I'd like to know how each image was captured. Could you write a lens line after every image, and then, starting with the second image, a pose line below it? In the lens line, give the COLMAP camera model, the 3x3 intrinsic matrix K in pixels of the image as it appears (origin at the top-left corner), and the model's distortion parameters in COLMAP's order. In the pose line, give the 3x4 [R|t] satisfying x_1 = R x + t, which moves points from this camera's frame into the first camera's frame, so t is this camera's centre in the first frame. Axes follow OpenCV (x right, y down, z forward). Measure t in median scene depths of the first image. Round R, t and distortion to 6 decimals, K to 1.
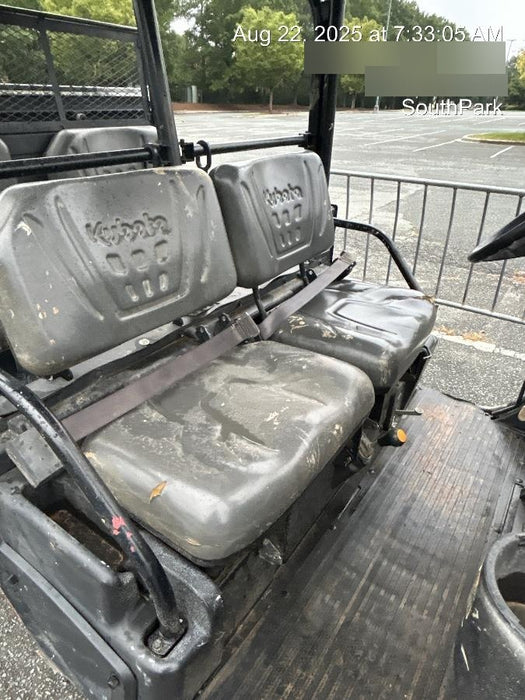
lens RADIAL K [[456.4, 0, 262.5], [0, 456.4, 350.0], [0, 0, 1]] dist [-0.006093, -0.000704]
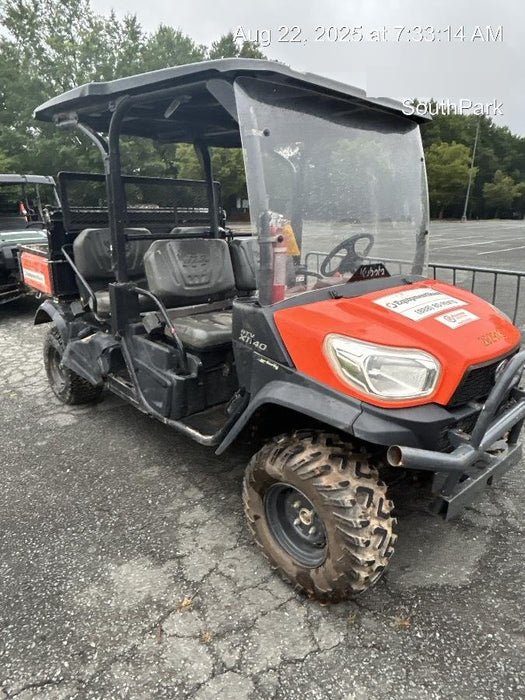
lens RADIAL K [[456.4, 0, 262.5], [0, 456.4, 350.0], [0, 0, 1]] dist [-0.006093, -0.000704]
pose [[0.979456, 0.055222, -0.193949, 0.547254], [-0.093932, 0.976001, -0.196468, 0.616937], [0.178445, 0.210650, 0.961137, -1.160823]]
